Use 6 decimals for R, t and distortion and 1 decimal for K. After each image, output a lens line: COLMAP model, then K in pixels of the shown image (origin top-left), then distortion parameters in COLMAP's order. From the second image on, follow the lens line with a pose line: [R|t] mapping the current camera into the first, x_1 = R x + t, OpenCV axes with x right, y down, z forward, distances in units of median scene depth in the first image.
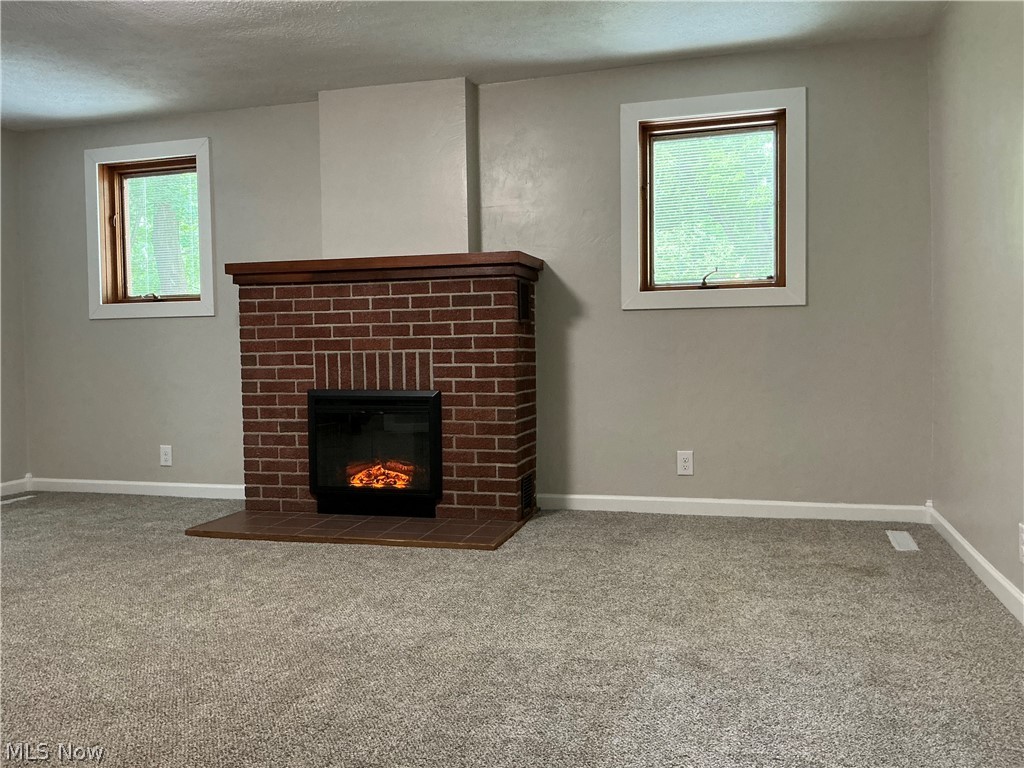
lens RADIAL K [[852.4, 0, 512.8], [0, 852.4, 386.3], [0, 0, 1]] dist [0.081382, -0.132136]
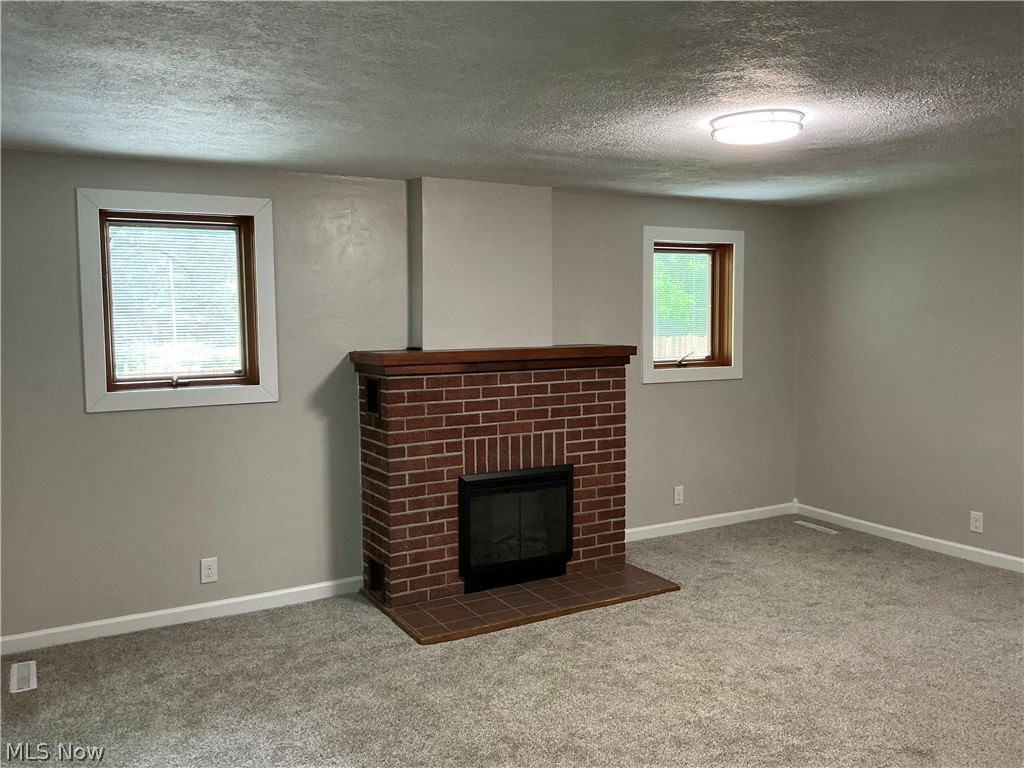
lens RADIAL K [[852.4, 0, 508.5], [0, 852.4, 384.2], [0, 0, 1]] dist [0.081382, -0.132136]
pose [[0.691433, -0.049830, 0.720720, -0.946100], [0.030885, 0.998745, 0.039423, -0.146944], [-0.721781, -0.004999, 0.692104, 0.255370]]
